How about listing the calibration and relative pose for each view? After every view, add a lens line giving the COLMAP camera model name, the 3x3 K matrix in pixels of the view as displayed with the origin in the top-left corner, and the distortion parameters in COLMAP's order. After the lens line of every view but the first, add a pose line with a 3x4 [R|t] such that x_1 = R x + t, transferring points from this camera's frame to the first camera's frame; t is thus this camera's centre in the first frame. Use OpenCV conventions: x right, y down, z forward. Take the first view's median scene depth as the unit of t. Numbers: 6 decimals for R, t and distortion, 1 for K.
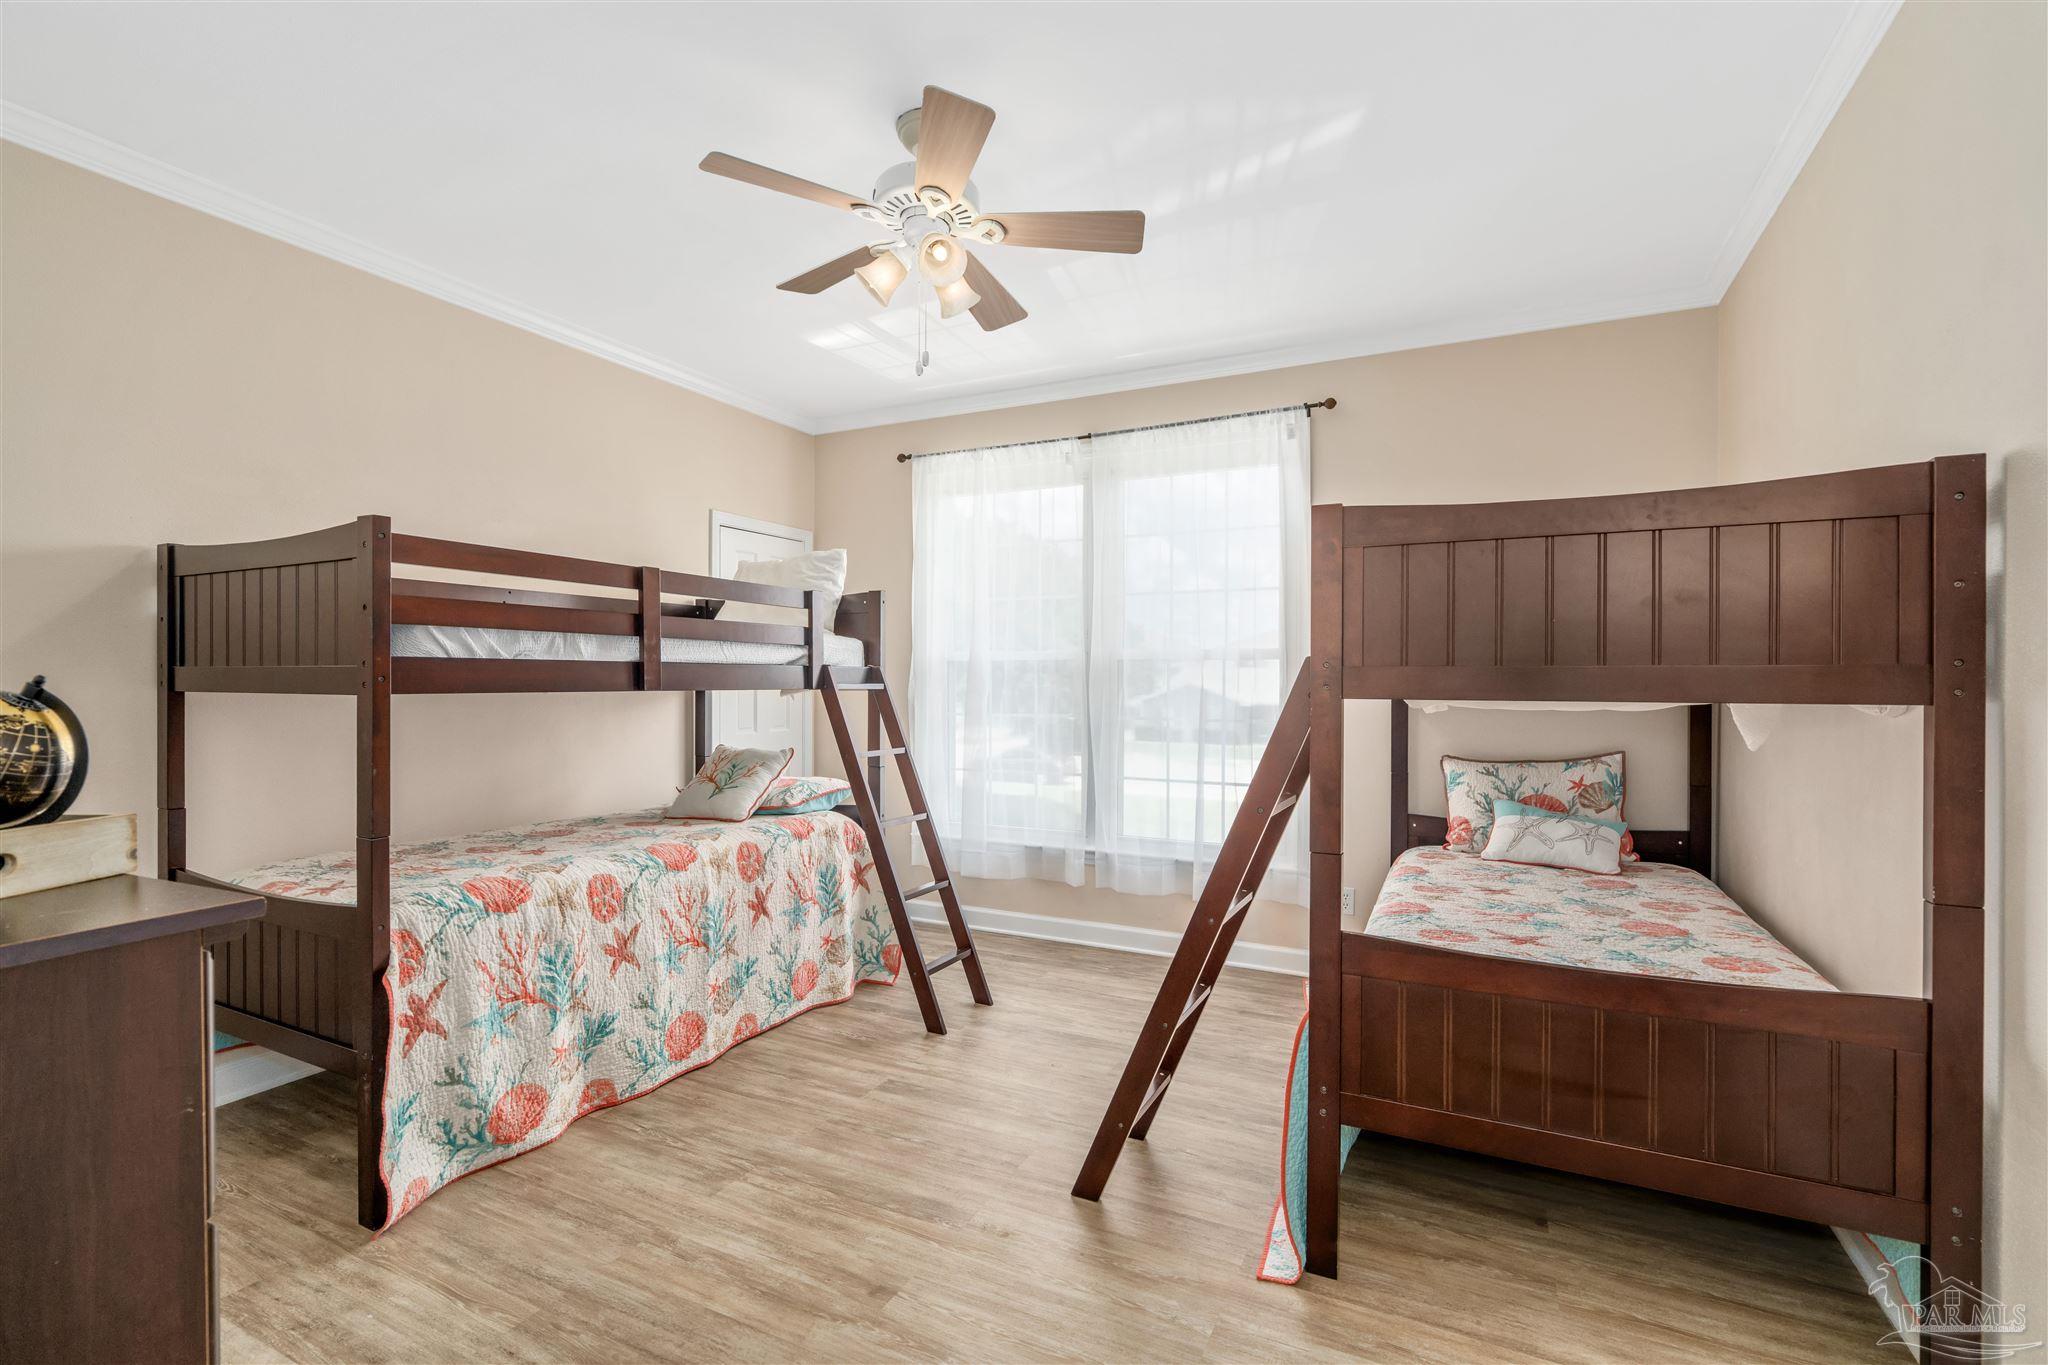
lens RADIAL K [[914.6, 0, 1003.0], [0, 914.6, 671.9], [0, 0, 1]] dist [-0.008260, 0.000227]
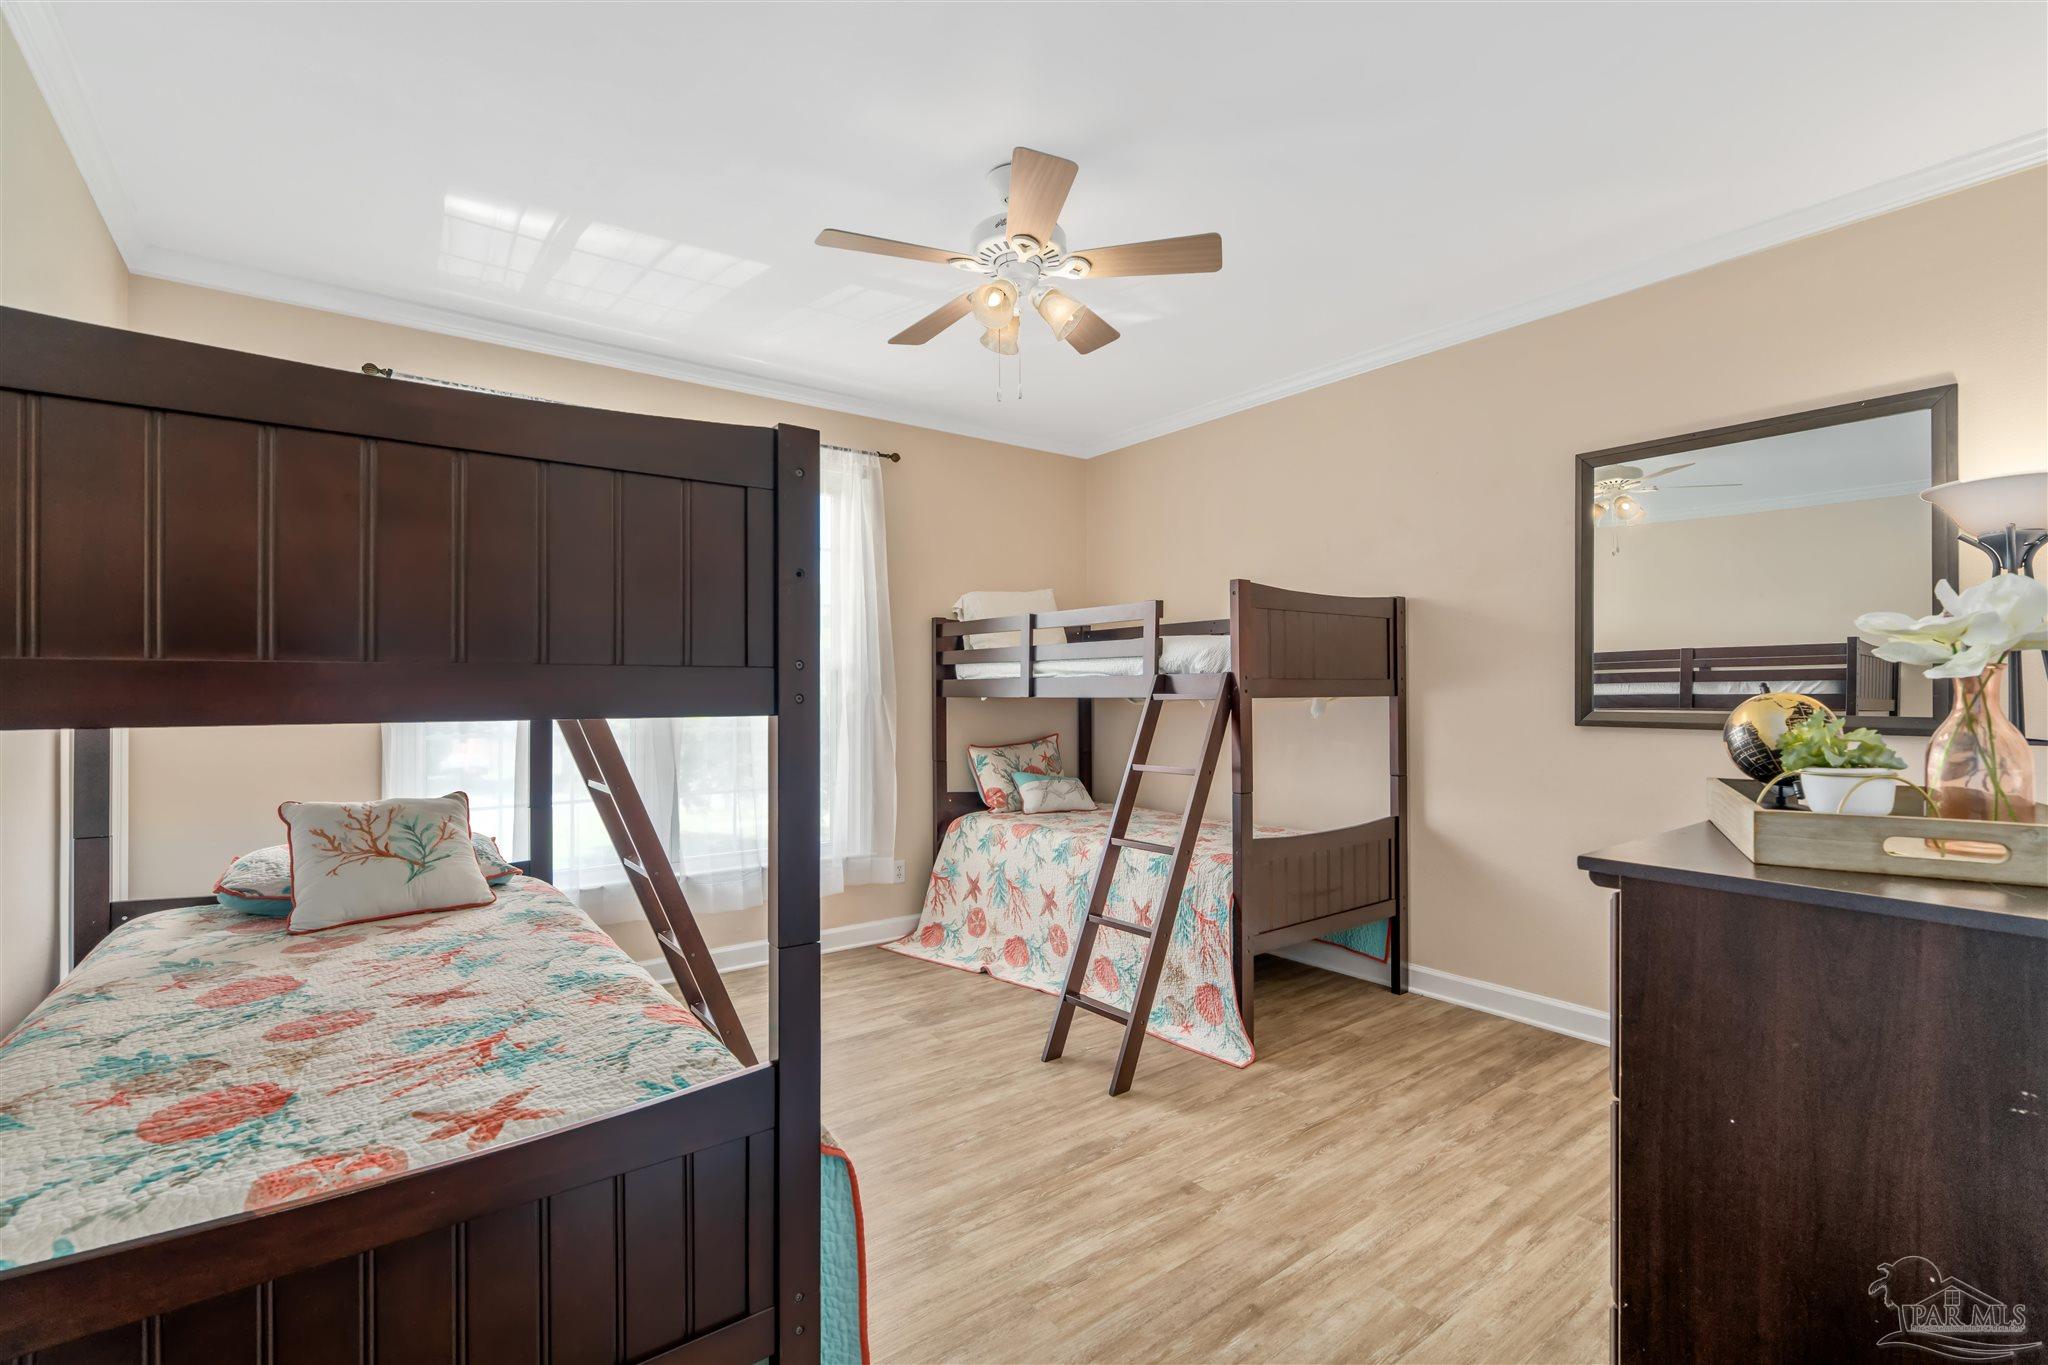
lens RADIAL K [[914.6, 0, 1040.4], [0, 914.6, 676.7], [0, 0, 1]] dist [-0.008260, 0.000227]
pose [[0.431778, 0.004653, 0.901968, -0.753031], [-0.002571, 0.999989, -0.003928, -0.002741], [-0.901976, -0.000623, 0.431785, 0.367033]]
